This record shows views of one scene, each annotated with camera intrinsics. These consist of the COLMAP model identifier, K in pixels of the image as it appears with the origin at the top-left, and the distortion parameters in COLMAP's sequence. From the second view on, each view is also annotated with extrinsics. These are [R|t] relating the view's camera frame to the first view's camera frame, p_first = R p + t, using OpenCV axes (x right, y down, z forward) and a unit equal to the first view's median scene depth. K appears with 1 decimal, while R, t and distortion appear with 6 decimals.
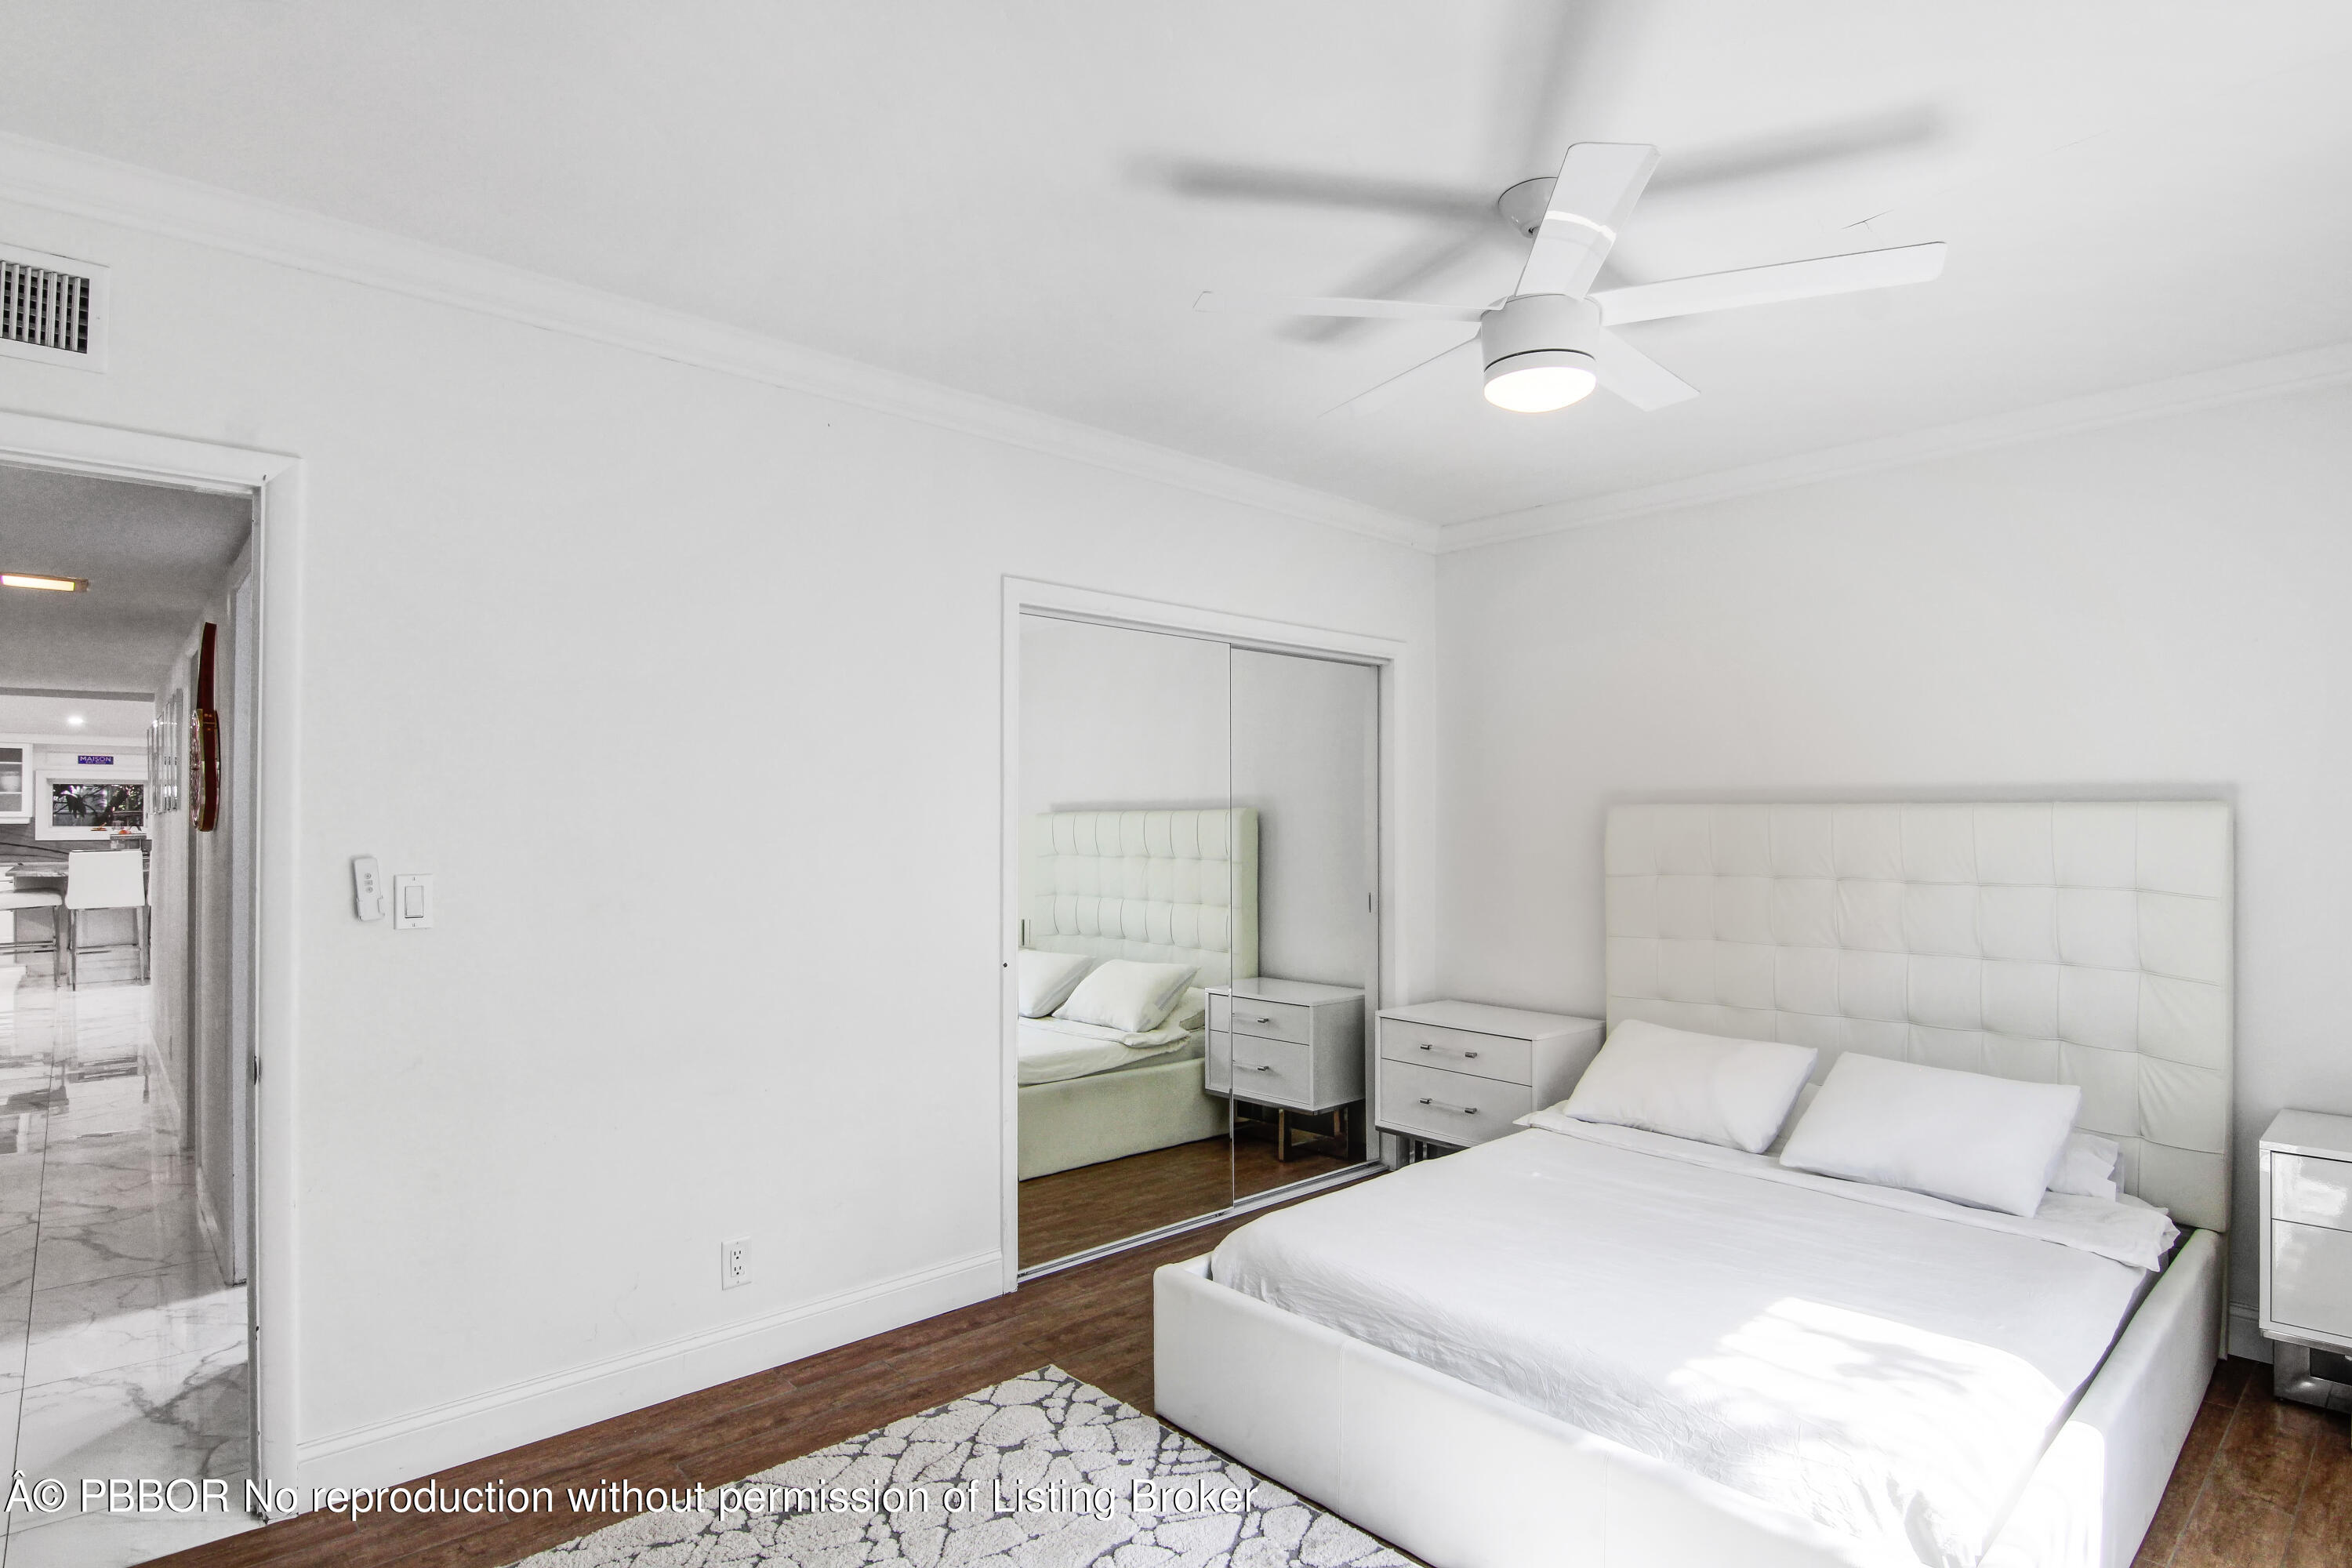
lens RADIAL K [[1203.4, 0, 1210.7], [0, 1203.4, 777.4], [0, 0, 1]] dist [-0.001837, -0.014553]
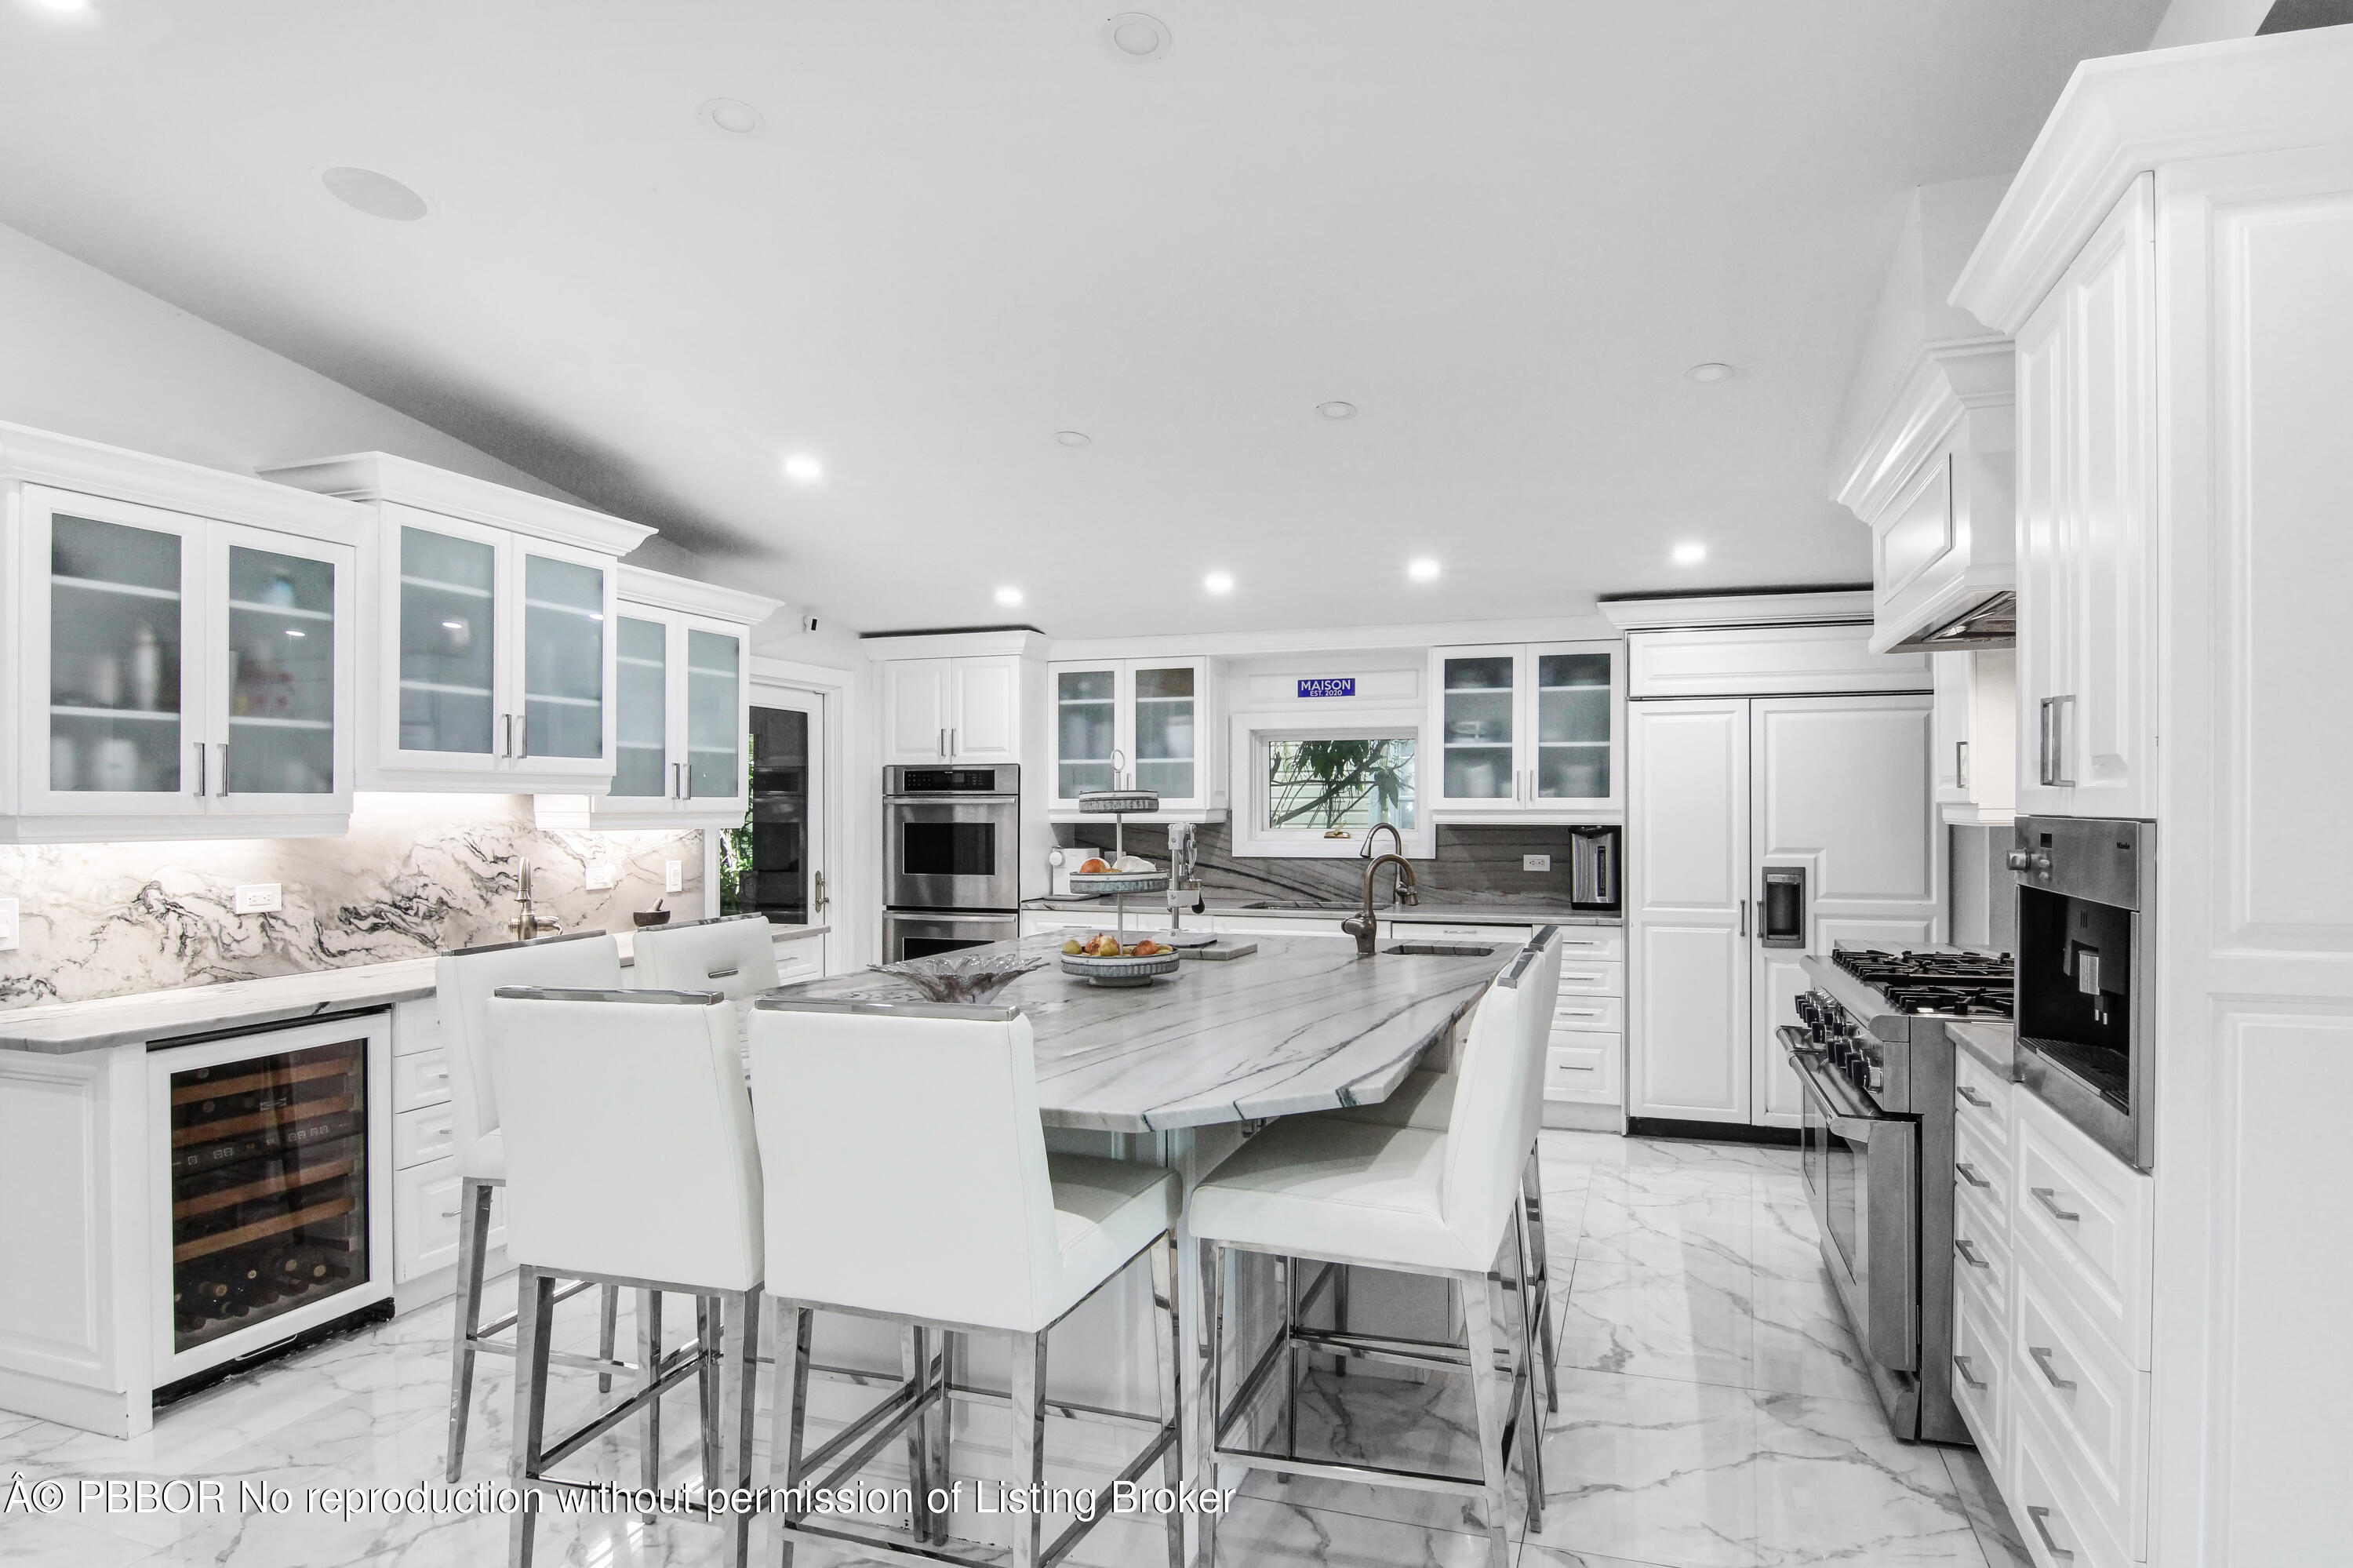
lens RADIAL K [[1259.8, 0, 1240.2], [0, 1259.8, 804.0], [0, 0, 1]] dist [-0.000068, -0.013555]
pose [[0.468288, 0.003677, -0.883568, -0.535120], [0.025758, 0.999510, 0.017811, 0.022112], [0.883200, -0.031100, 0.467964, 0.763931]]
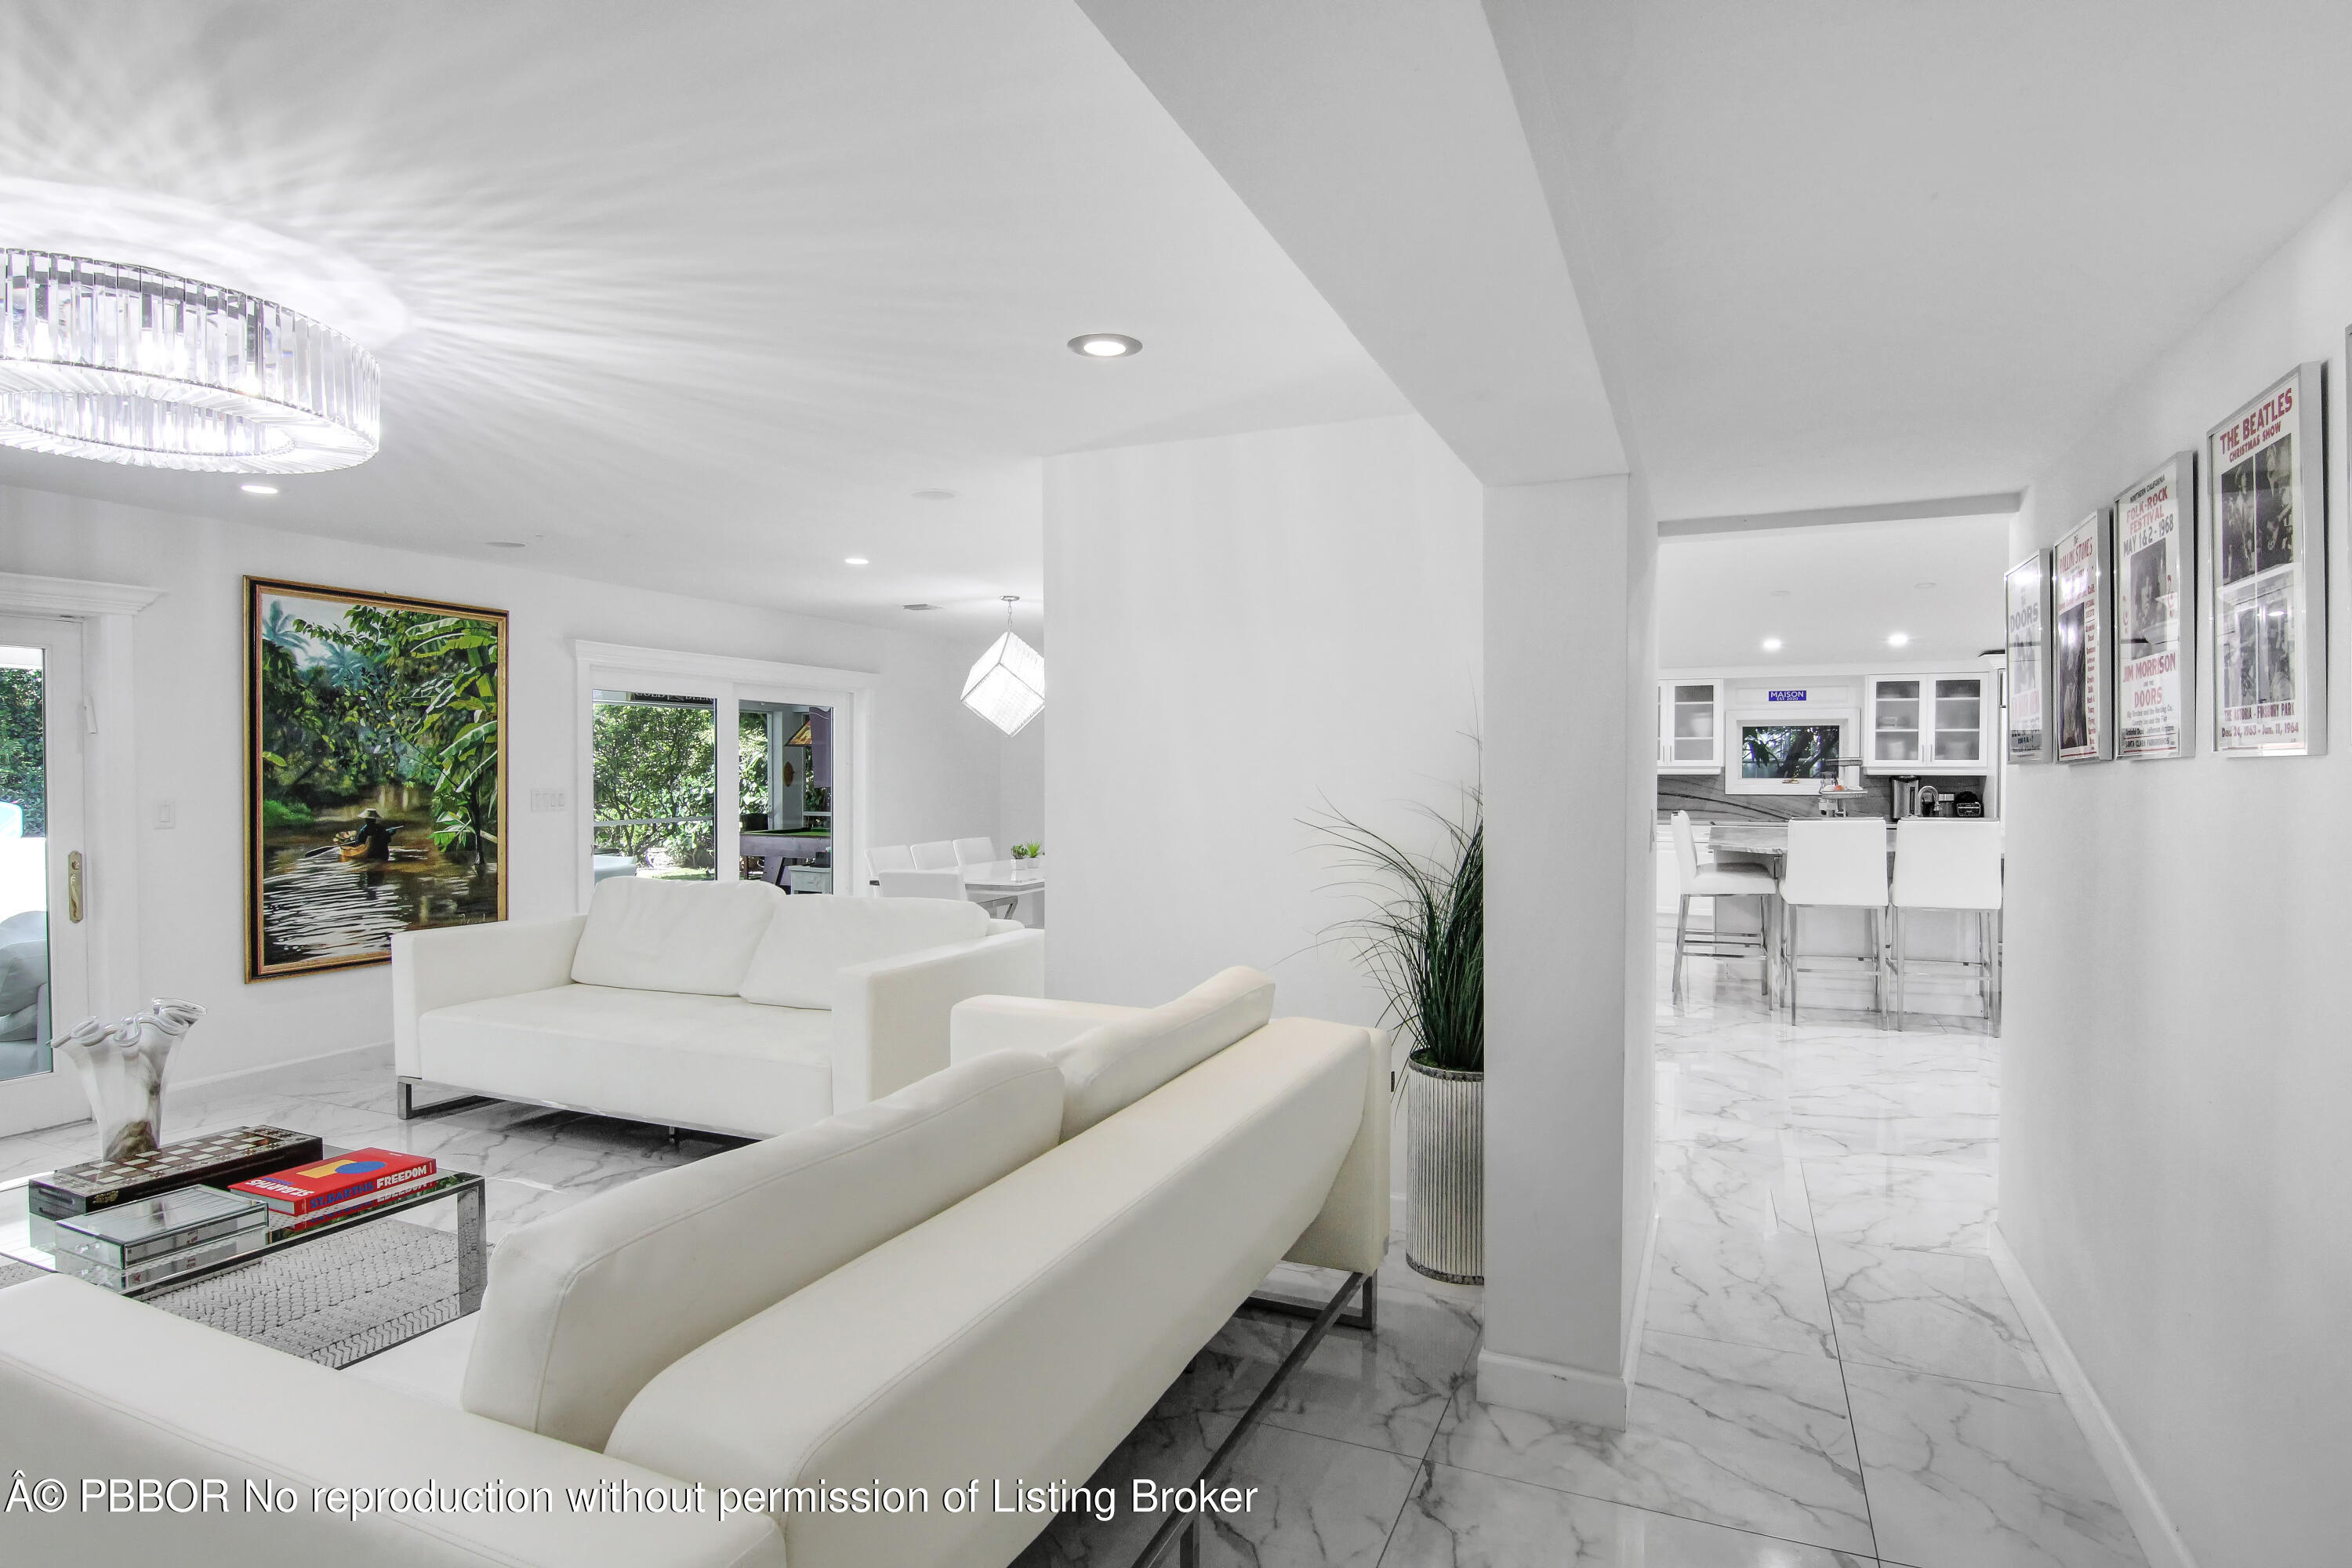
lens RADIAL K [[1231.0, 0, 1183.1], [0, 1231.0, 790.4], [0, 0, 1]] dist [-0.003302, -0.013716]
pose [[0.385135, 0.023545, -0.922560, -0.339942], [0.026449, 0.998982, 0.036537, 0.008285], [0.922481, -0.038472, 0.384121, 0.312603]]
